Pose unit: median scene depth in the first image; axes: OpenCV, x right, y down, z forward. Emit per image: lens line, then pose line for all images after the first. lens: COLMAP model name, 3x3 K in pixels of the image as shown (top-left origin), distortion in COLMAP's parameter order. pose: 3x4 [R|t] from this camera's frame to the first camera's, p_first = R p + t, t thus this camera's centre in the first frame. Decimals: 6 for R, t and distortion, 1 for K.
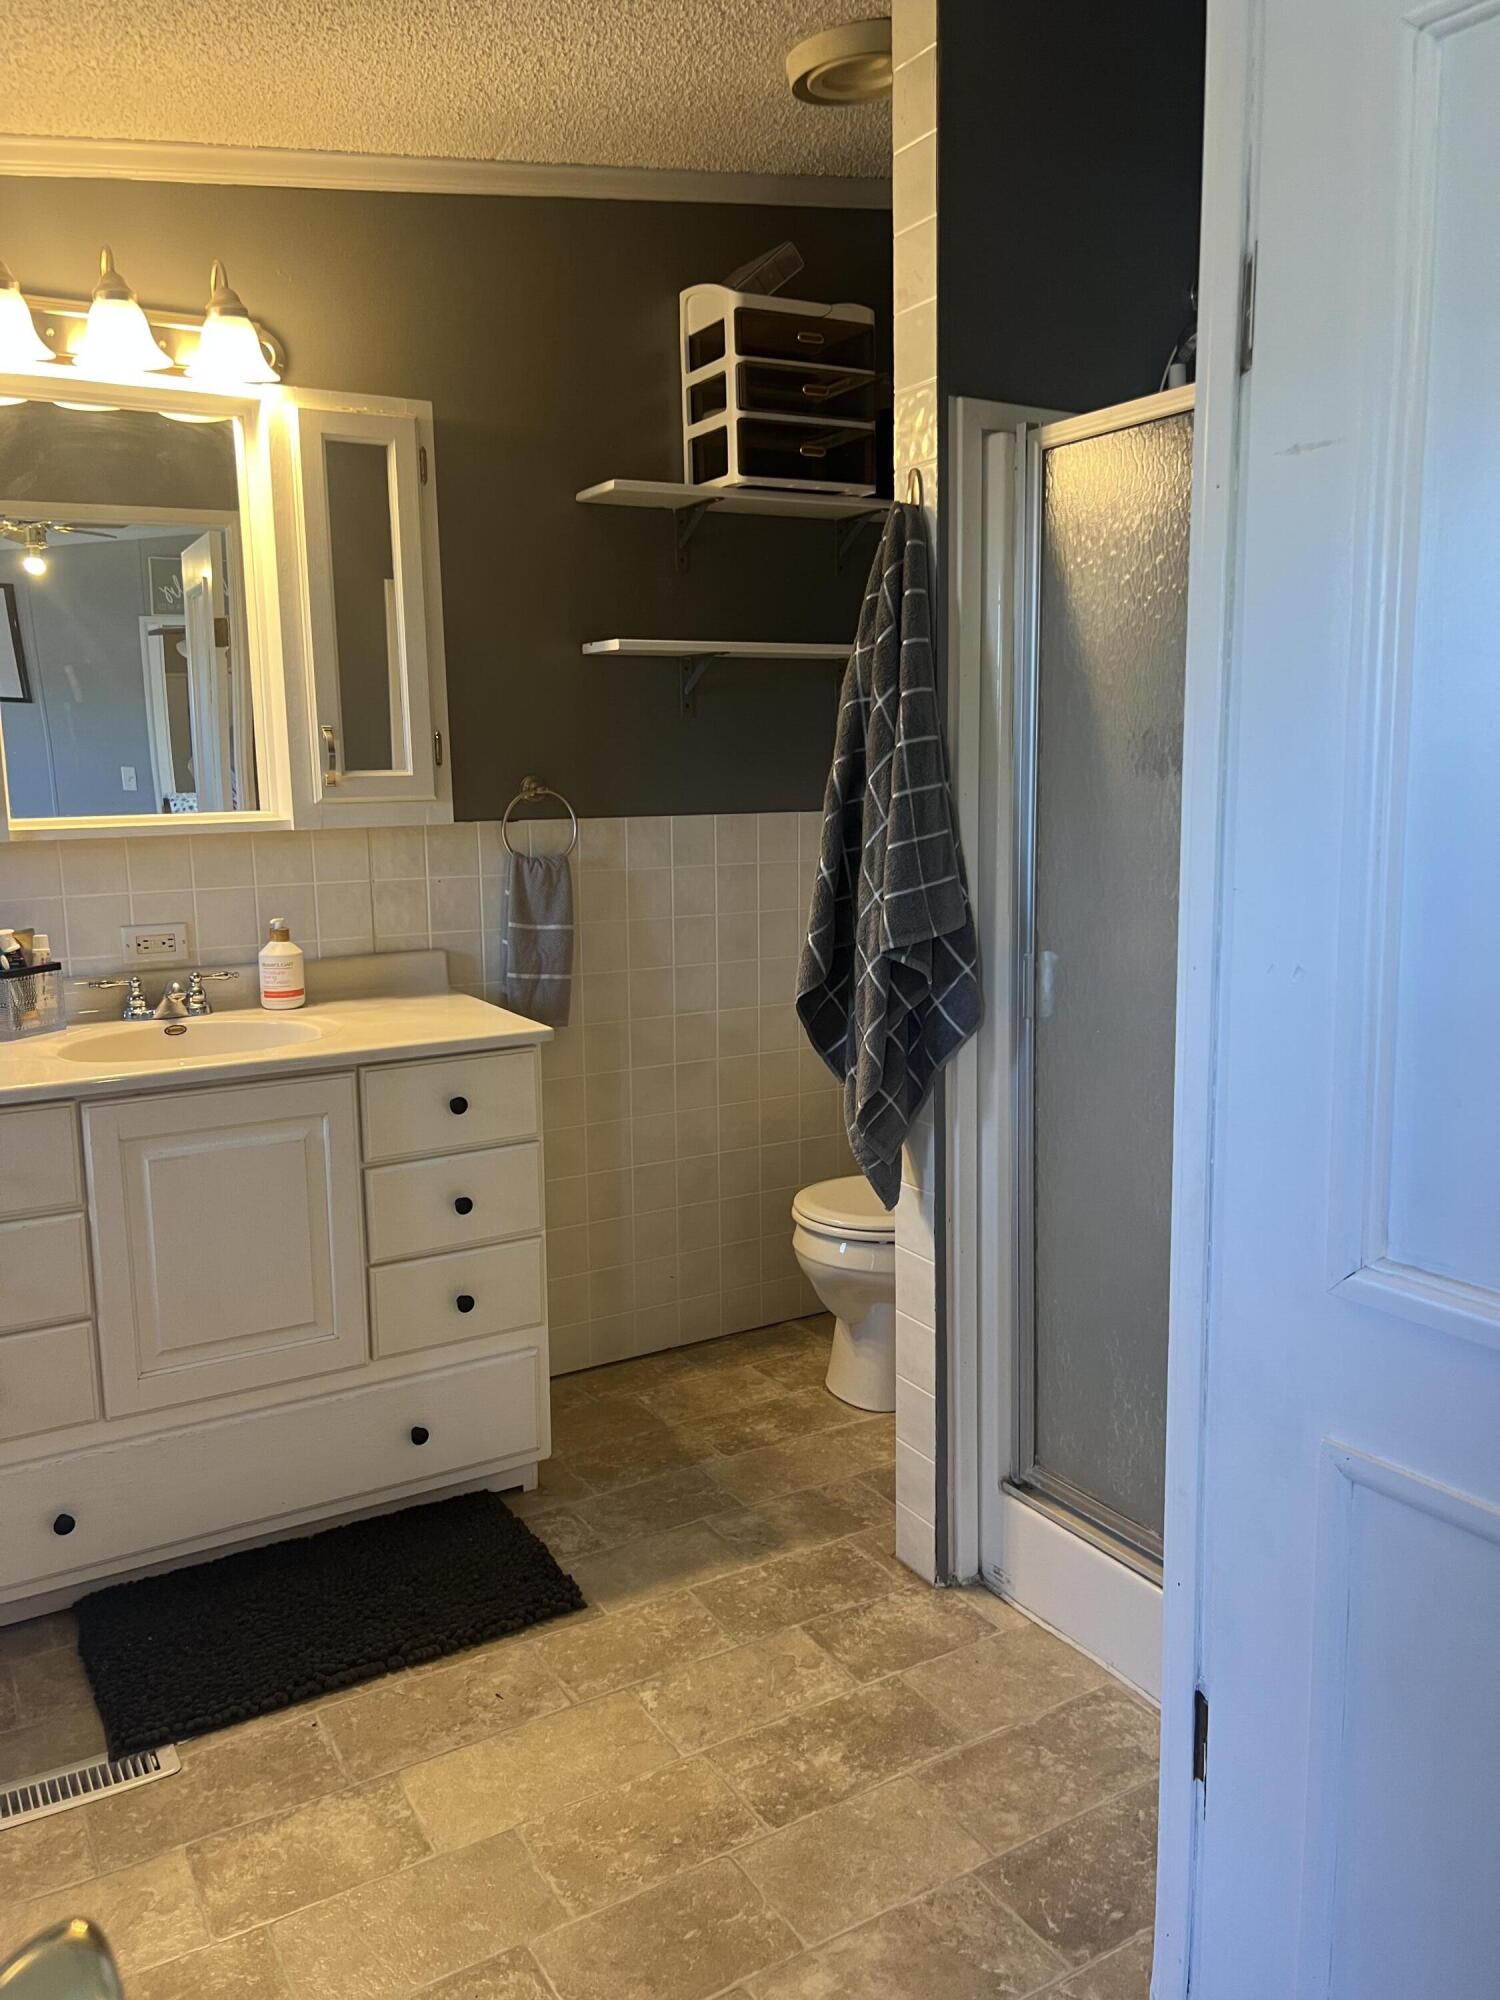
lens RADIAL K [[1508.0, 0, 748.1], [0, 1508.0, 983.2], [0, 0, 1]] dist [0.047551, -0.054727]
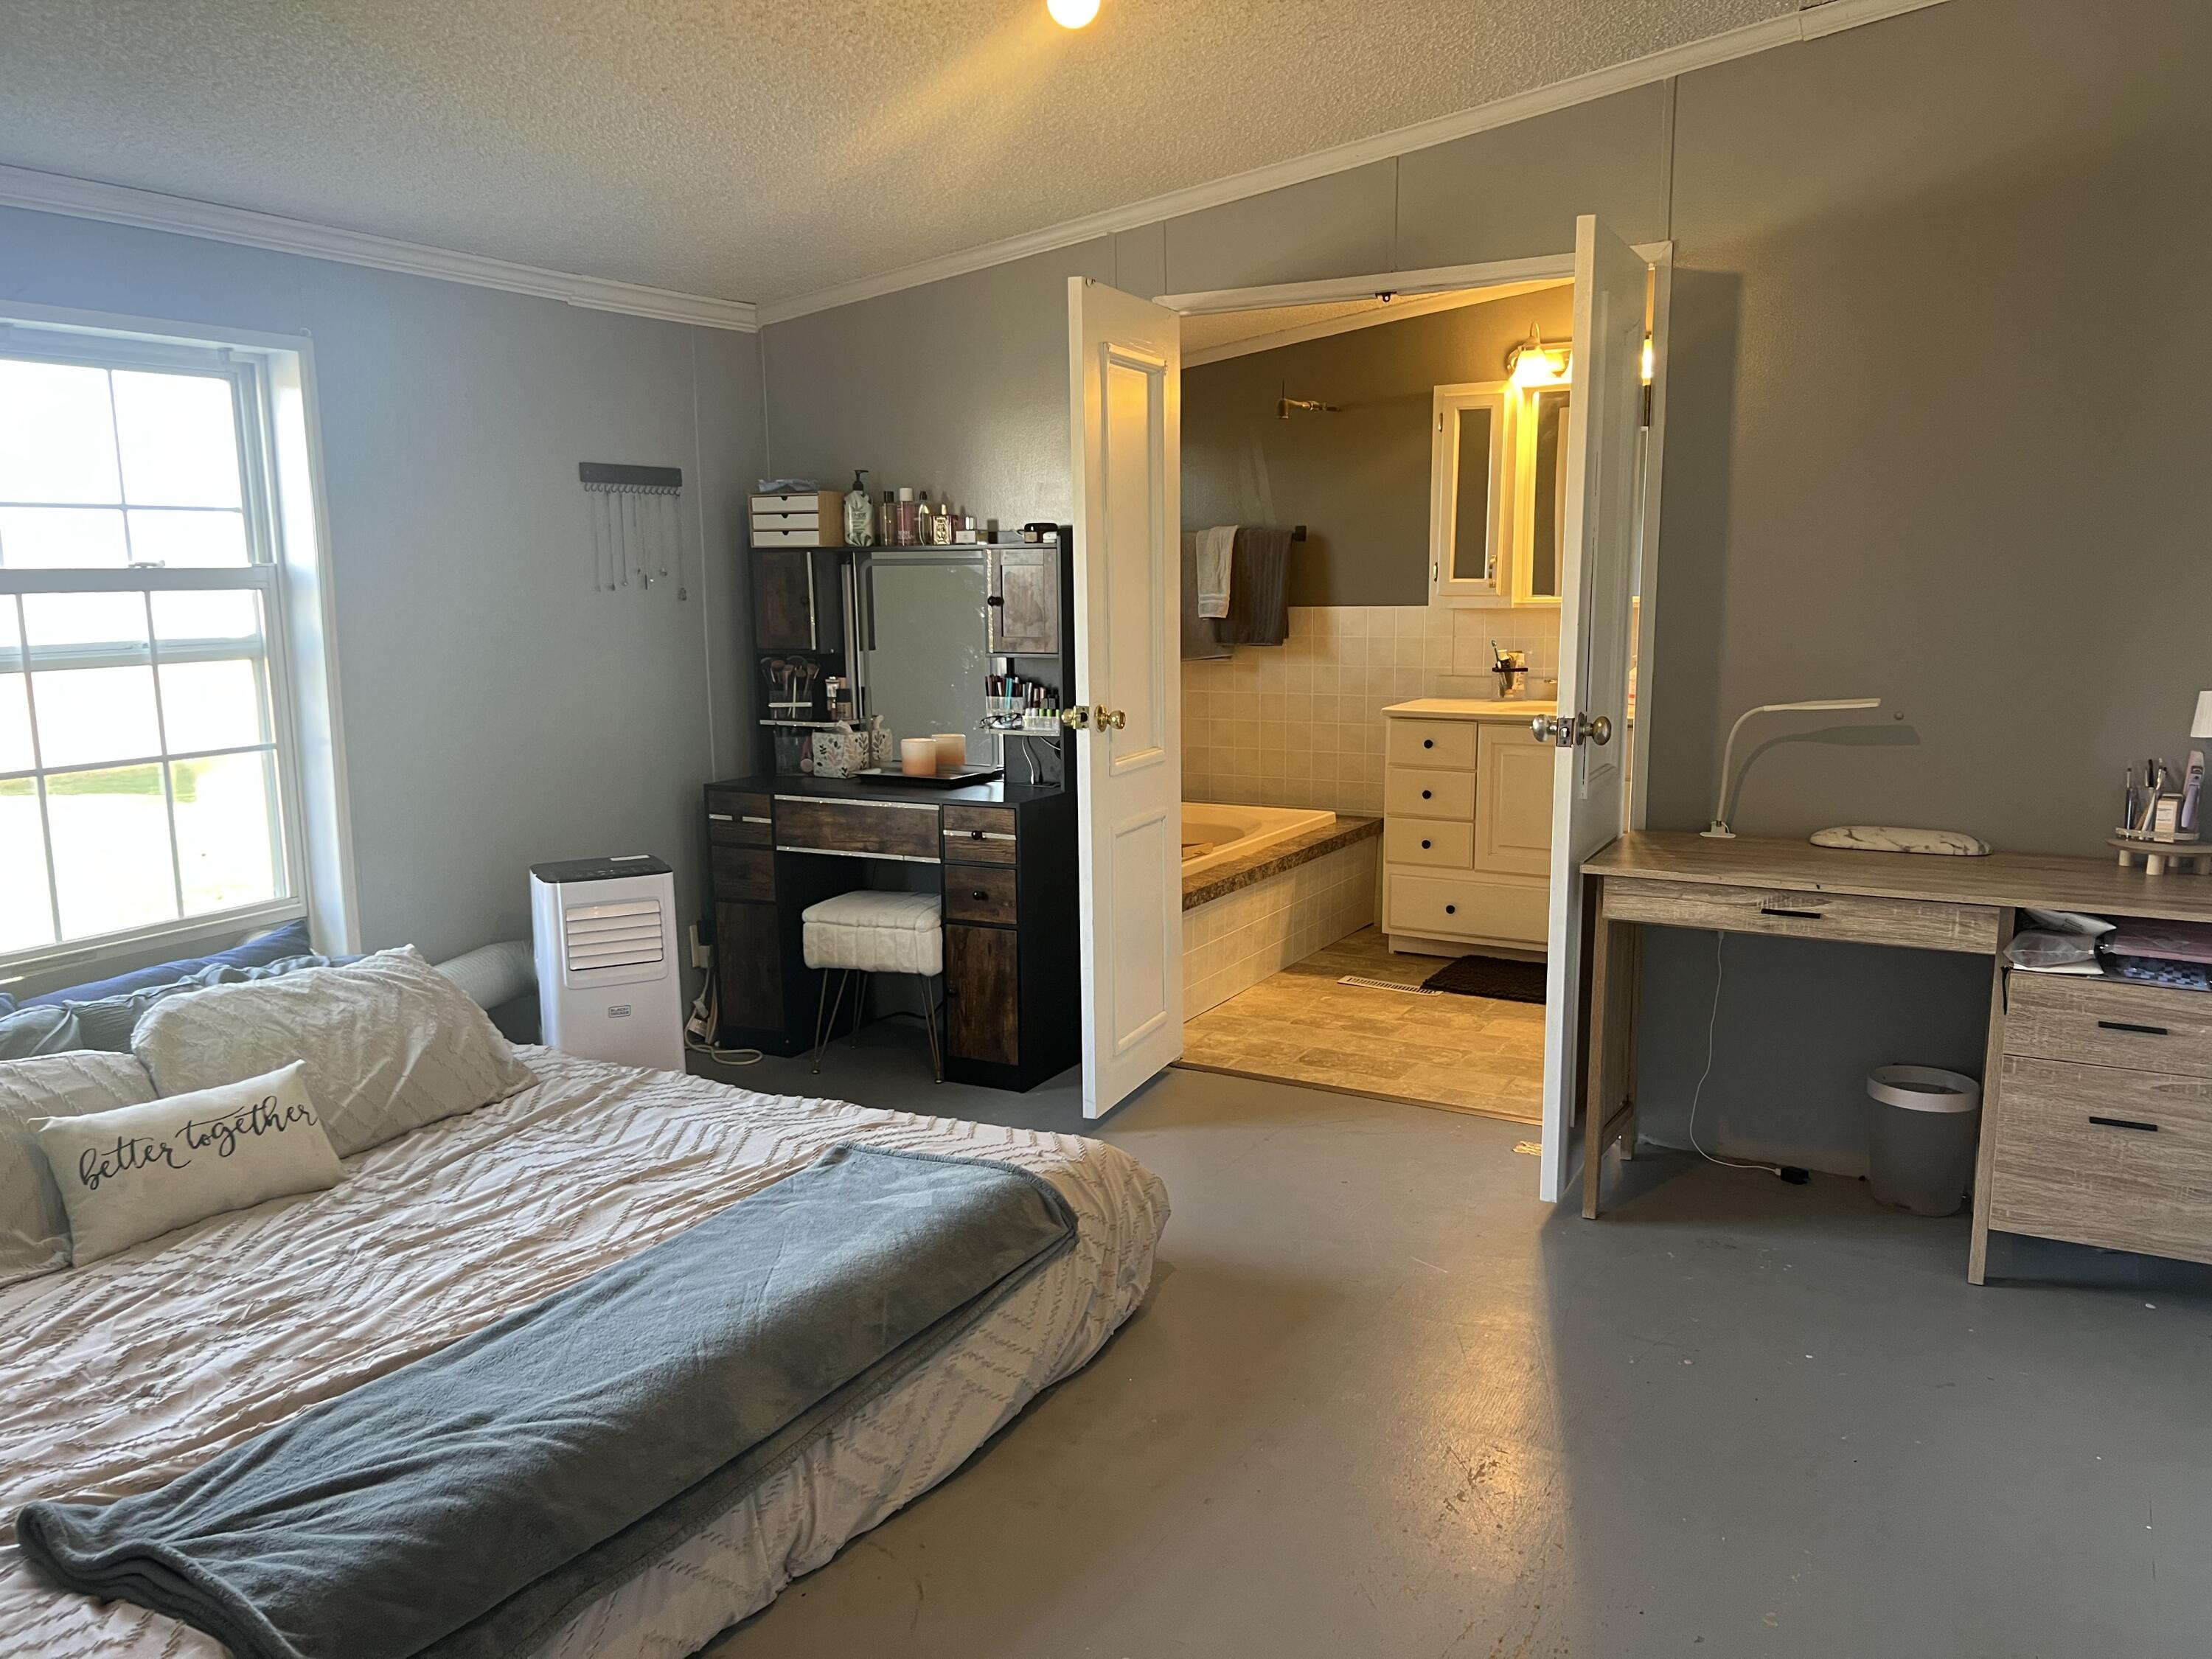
lens RADIAL K [[1667.8, 0, 1093.6], [0, 1667.8, 847.6], [0, 0, 1]] dist [0.047551, -0.054727]
pose [[0.477633, 0.152025, -0.865306, 1.424428], [-0.130085, 0.986296, 0.101477, 0.082094], [0.868875, 0.064094, 0.490864, -0.681861]]
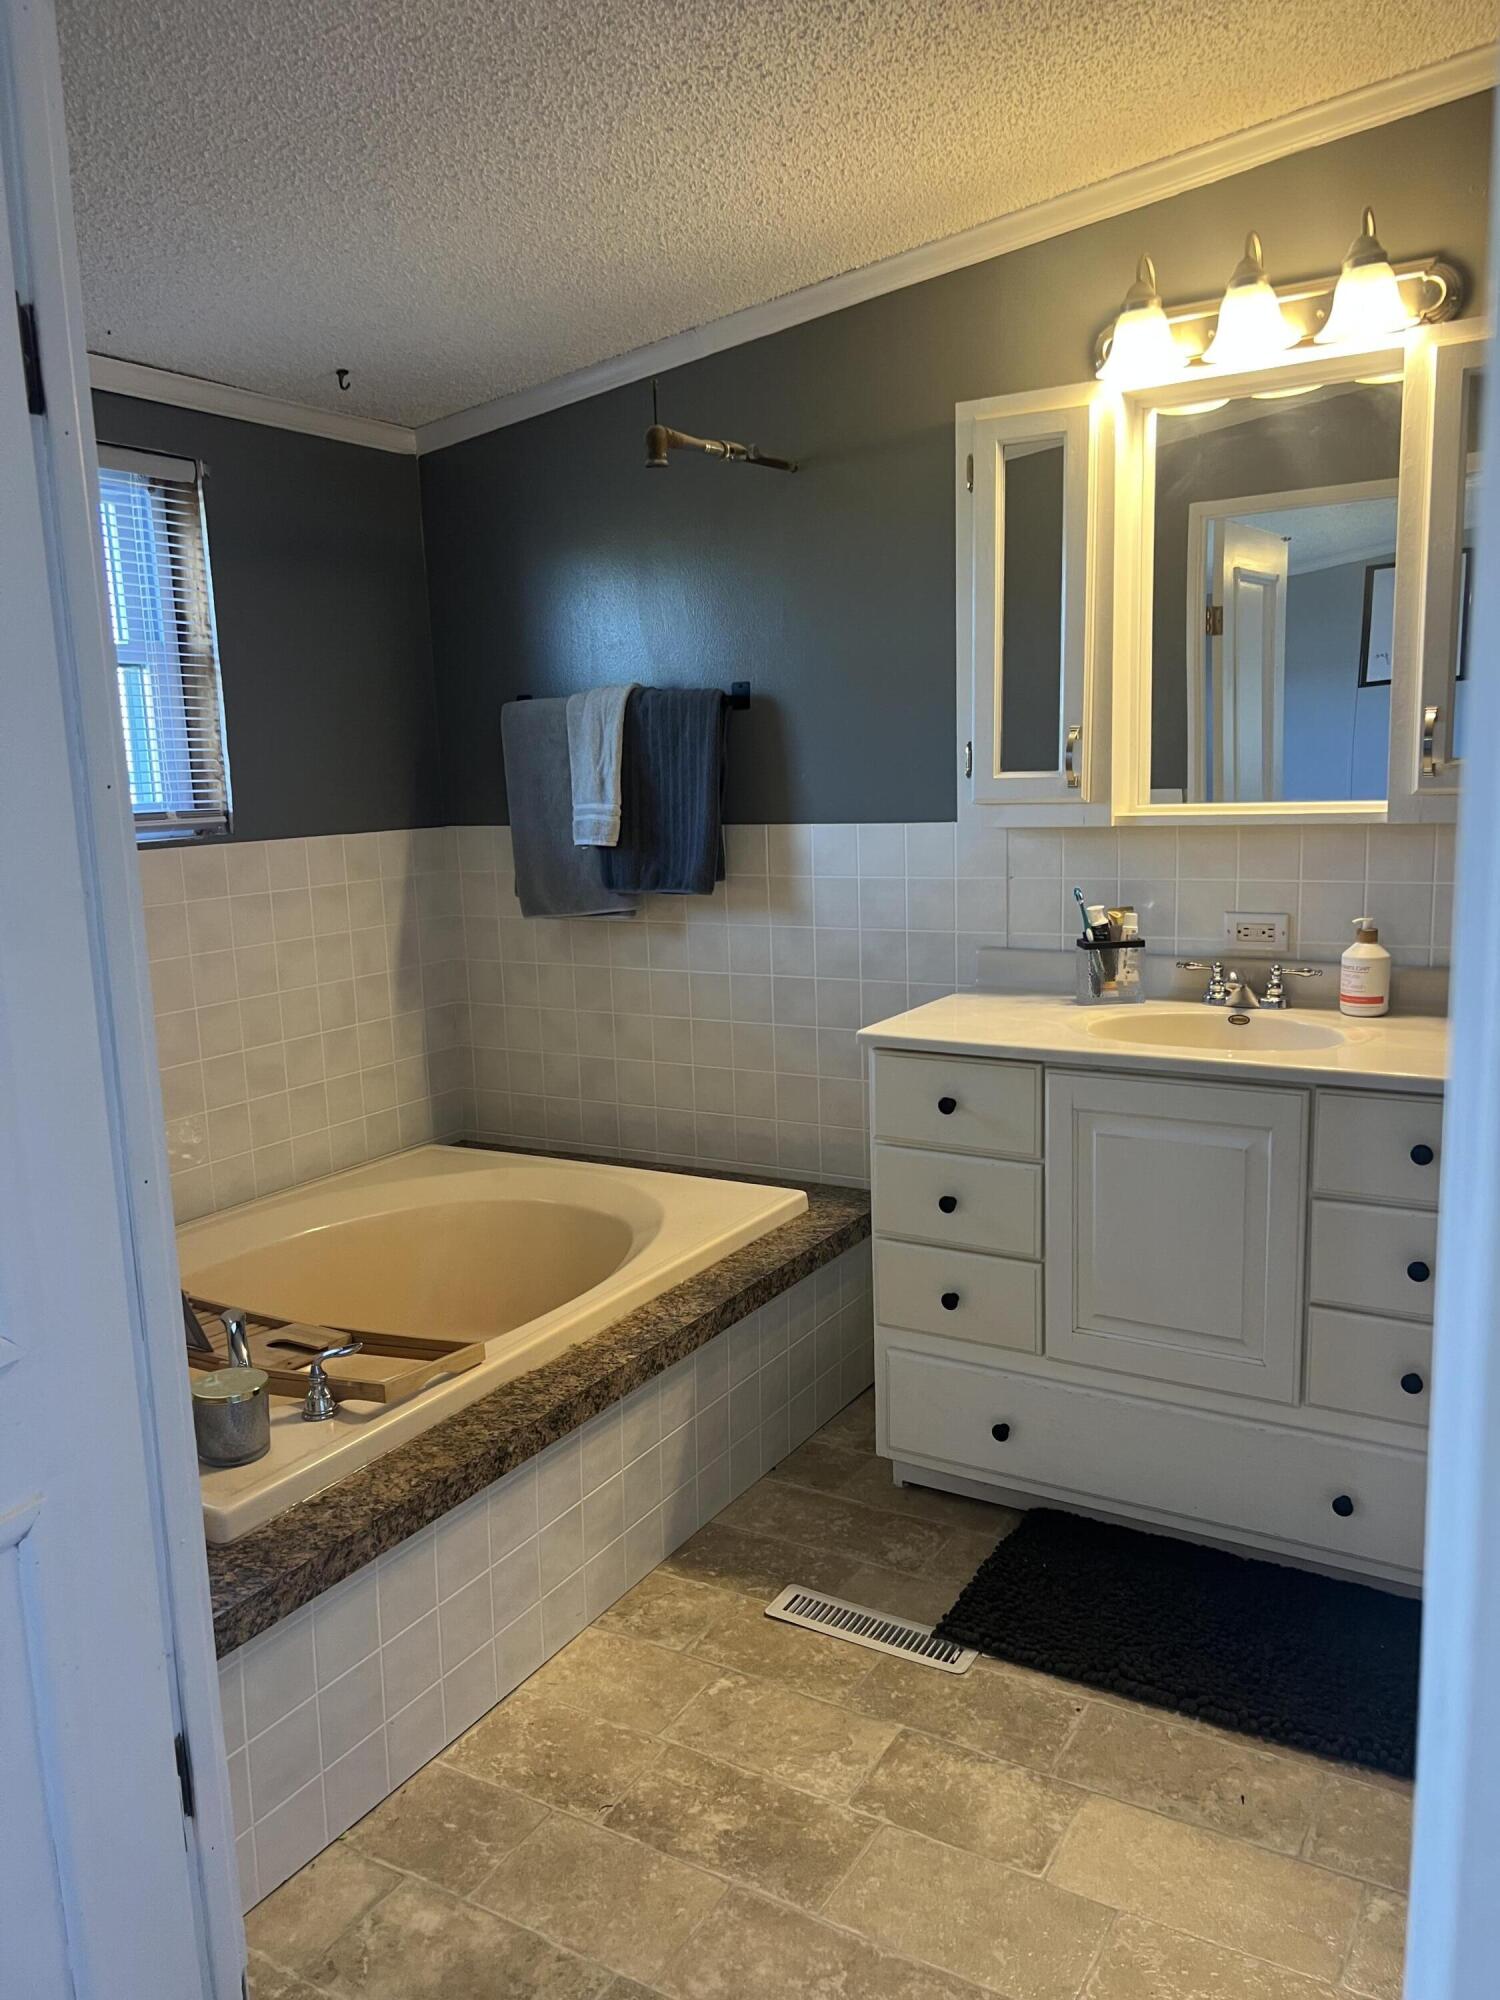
lens RADIAL K [[1508.0, 0, 763.2], [0, 1508.0, 1011.7], [0, 0, 1]] dist [0.047551, -0.054727]
pose [[0.480684, 0.143410, -0.865088, 0.392999], [-0.111886, 0.988503, 0.101699, -0.047768], [0.869727, 0.047906, 0.491203, 0.277190]]
